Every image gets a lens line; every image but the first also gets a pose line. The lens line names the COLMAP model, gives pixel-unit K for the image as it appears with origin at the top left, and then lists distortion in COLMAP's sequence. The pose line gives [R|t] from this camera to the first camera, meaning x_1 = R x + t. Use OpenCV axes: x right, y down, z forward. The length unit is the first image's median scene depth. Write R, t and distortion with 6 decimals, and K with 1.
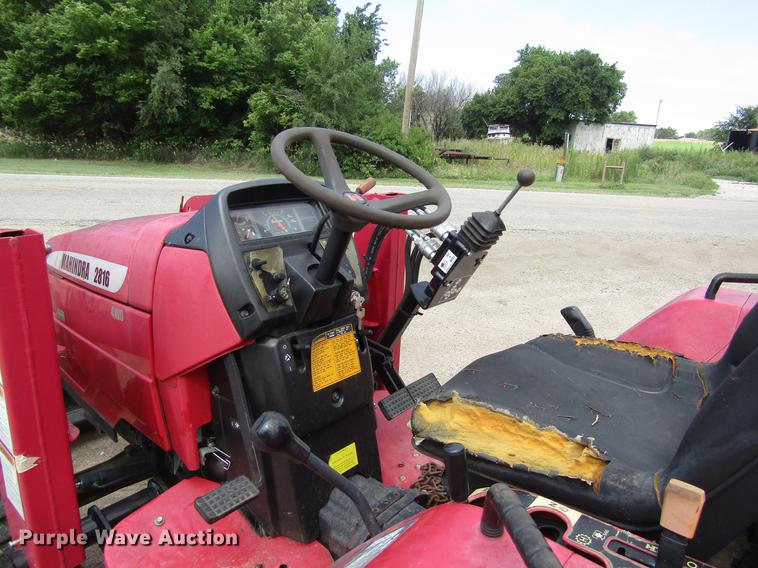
lens RADIAL K [[542.8, 0, 381.7], [0, 542.8, 287.3], [0, 0, 1]] dist [-0.025762, 0.017193]
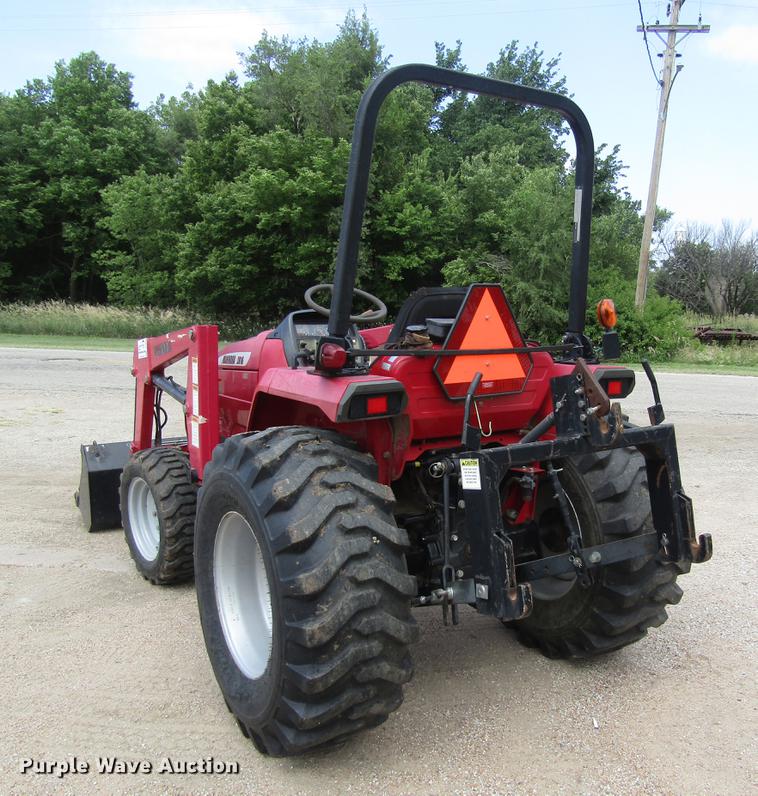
lens RADIAL K [[789.0, 0, 448.0], [0, 789.0, 427.8], [0, 0, 1]] dist [-0.031356, 0.000000]
pose [[0.966884, 0.021306, -0.254324, 0.065087], [-0.054250, 0.990894, -0.123233, 0.036587], [0.249383, 0.132949, 0.959236, -0.105274]]
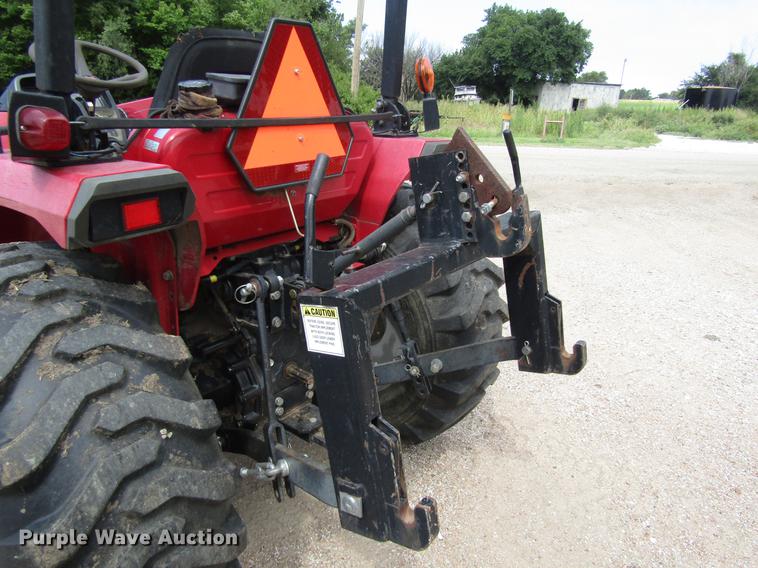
lens RADIAL K [[542.8, 0, 382.4], [0, 542.8, 285.9], [0, 0, 1]] dist [-0.025762, 0.017193]
pose [[0.998883, -0.026791, 0.038928, 0.044378], [0.024505, 0.998013, 0.058053, 0.023577], [-0.040406, -0.057034, 0.997554, -0.045191]]
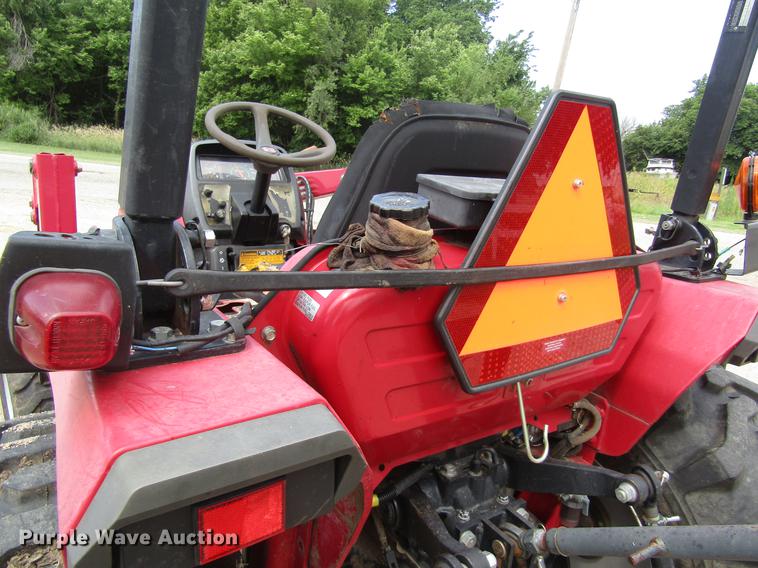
lens RADIAL K [[542.8, 0, 379.4], [0, 542.8, 287.2], [0, 0, 1]] dist [-0.025762, 0.017193]
pose [[0.960840, 0.111678, -0.253601, 0.034655], [-0.122448, 0.992107, -0.027035, 0.010850], [0.248580, 0.057029, 0.966931, -0.016202]]
